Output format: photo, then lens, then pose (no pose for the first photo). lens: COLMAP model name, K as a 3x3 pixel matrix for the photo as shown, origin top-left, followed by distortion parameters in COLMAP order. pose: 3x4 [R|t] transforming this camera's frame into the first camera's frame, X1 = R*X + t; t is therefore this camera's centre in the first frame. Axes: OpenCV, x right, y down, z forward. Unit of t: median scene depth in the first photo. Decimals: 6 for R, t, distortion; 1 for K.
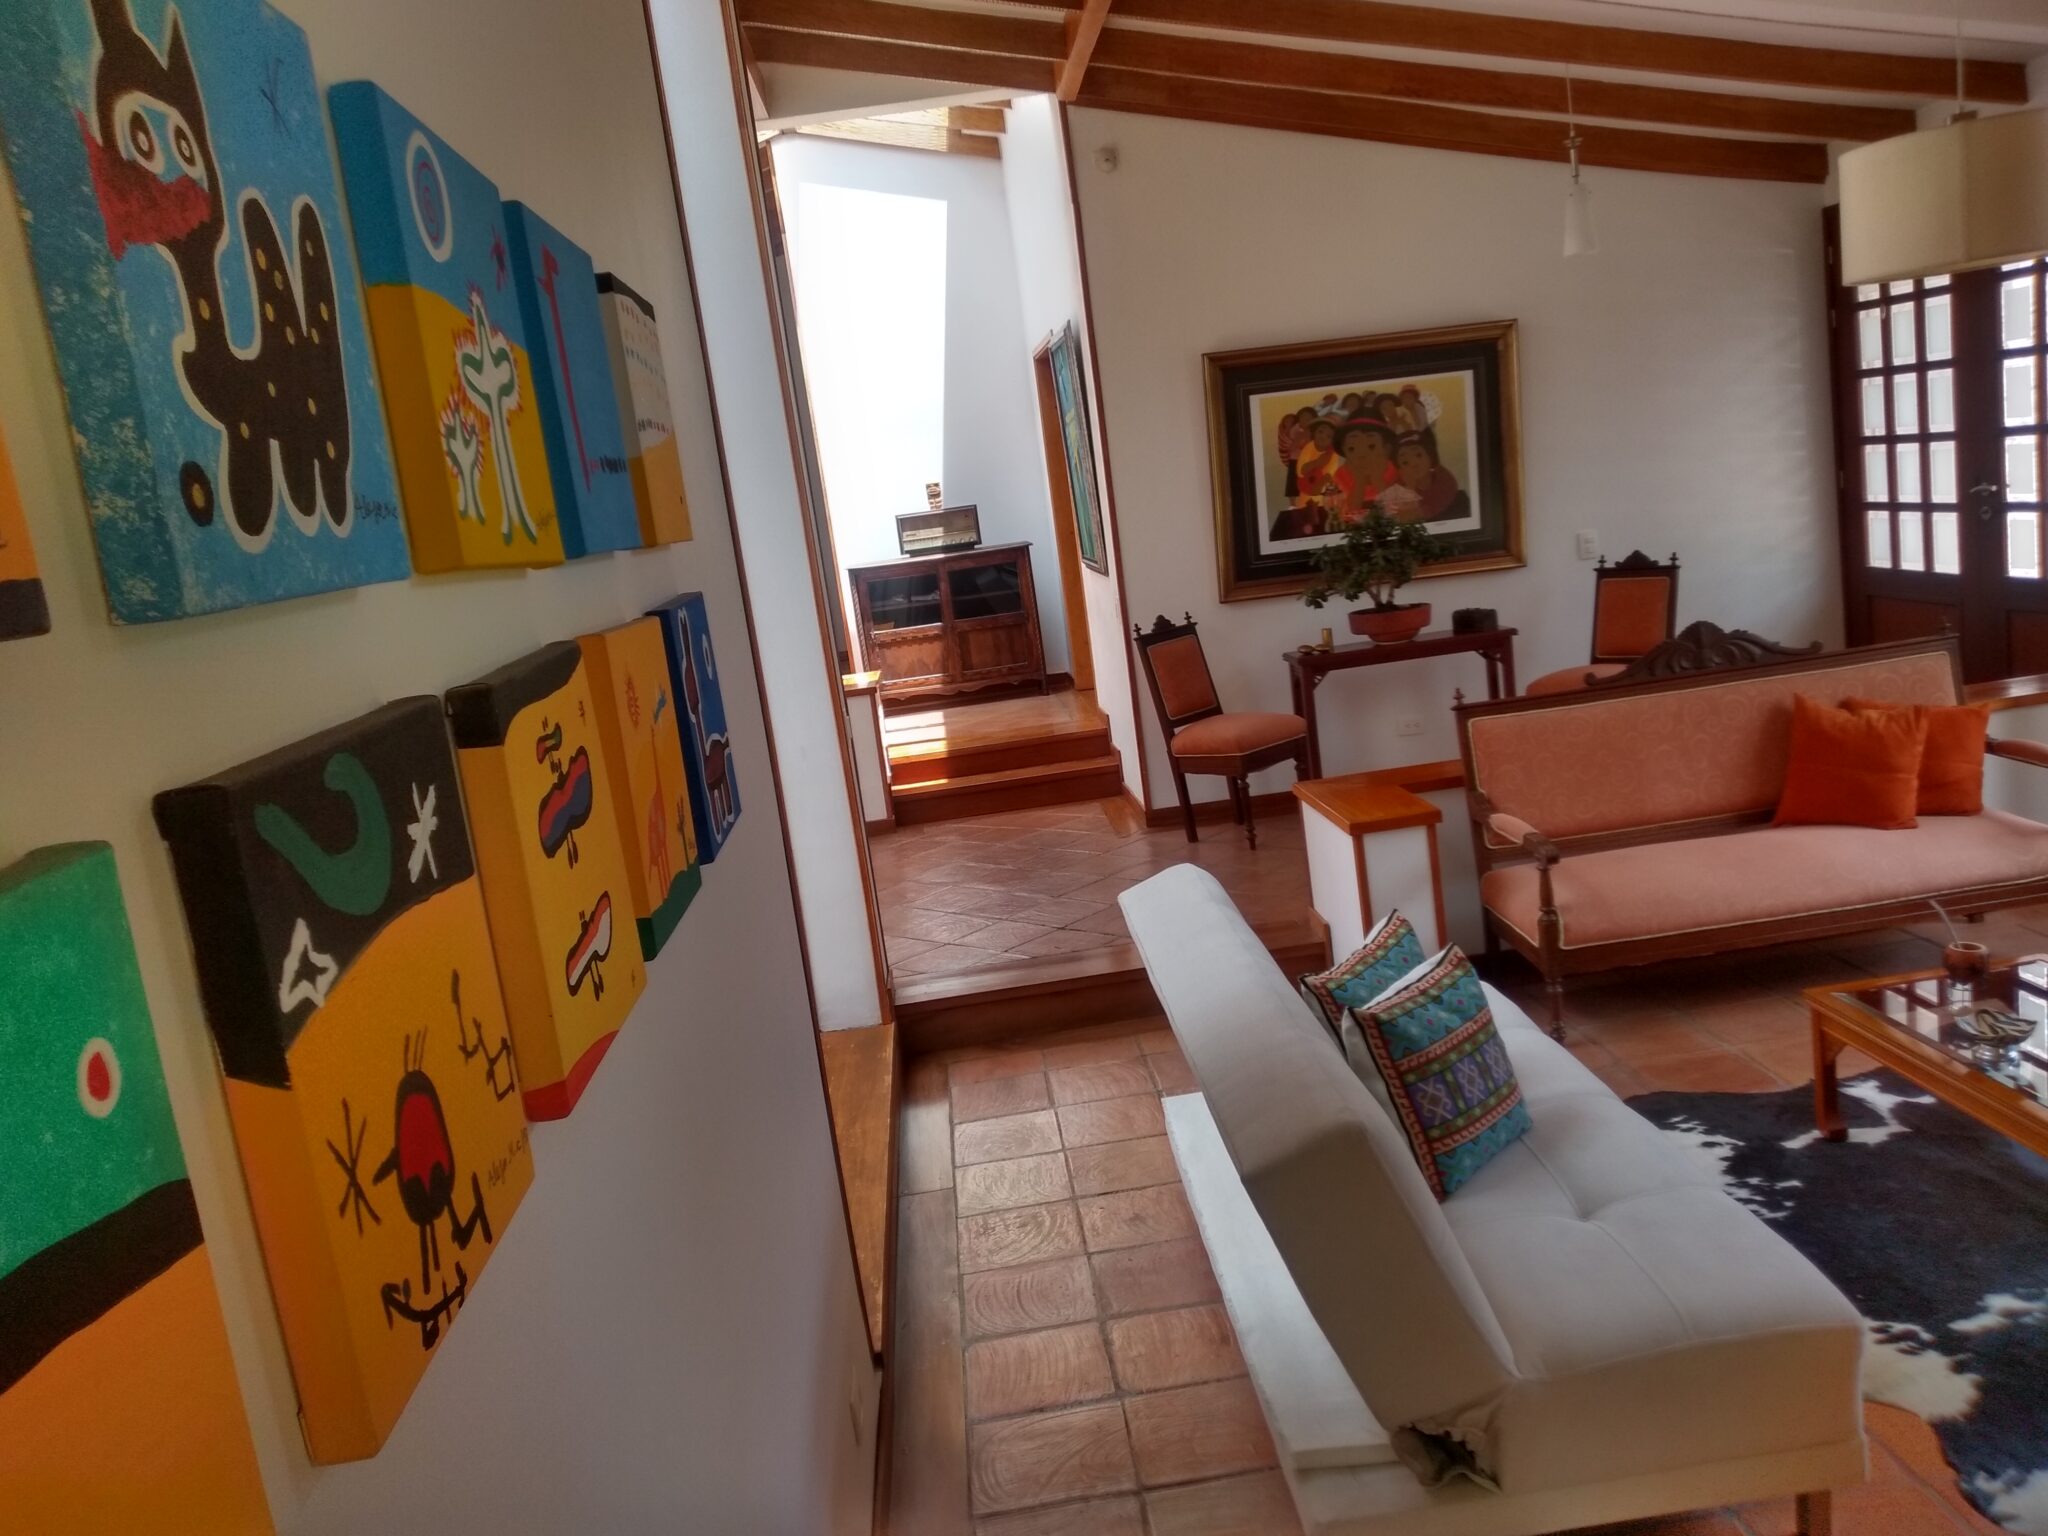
lens RADIAL K [[1685.9, 0, 1024.0], [0, 1685.9, 768.0], [0, 0, 1]] dist [0.059211, -0.000086]
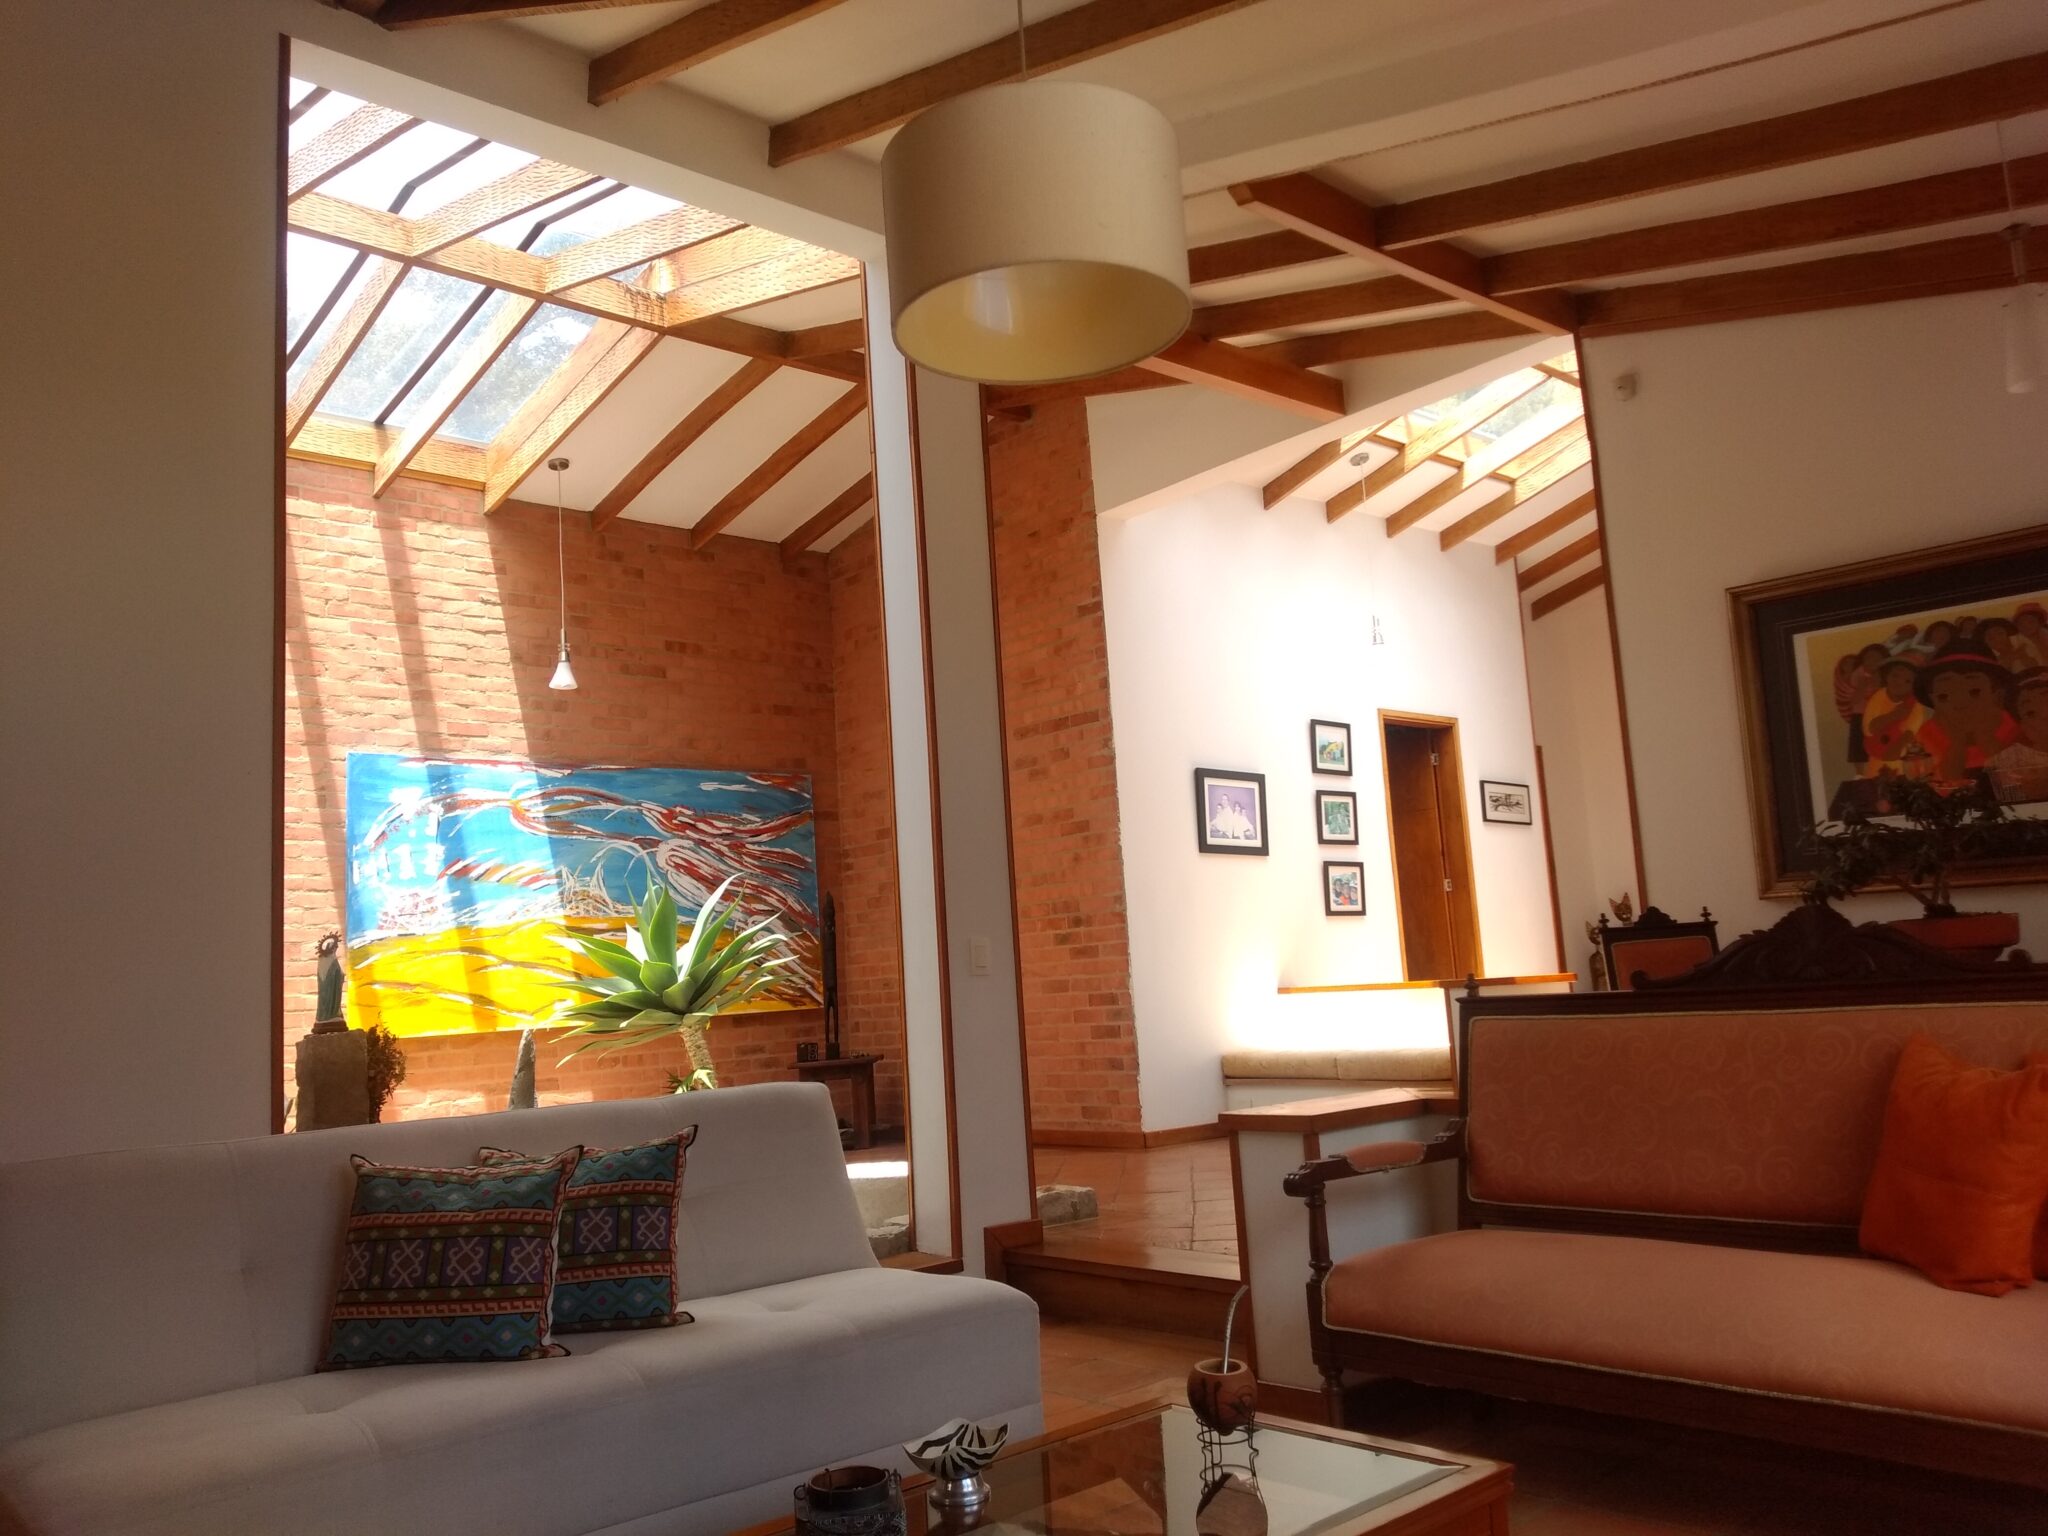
lens RADIAL K [[1606.2, 0, 1024.0], [0, 1606.2, 768.0], [0, 0, 1]] dist [-0.008765, -0.001341]
pose [[0.588968, -0.011453, -0.808075, 0.515646], [-0.155029, 0.979728, -0.126880, -0.011410], [0.793147, 0.200004, 0.575253, 0.304409]]
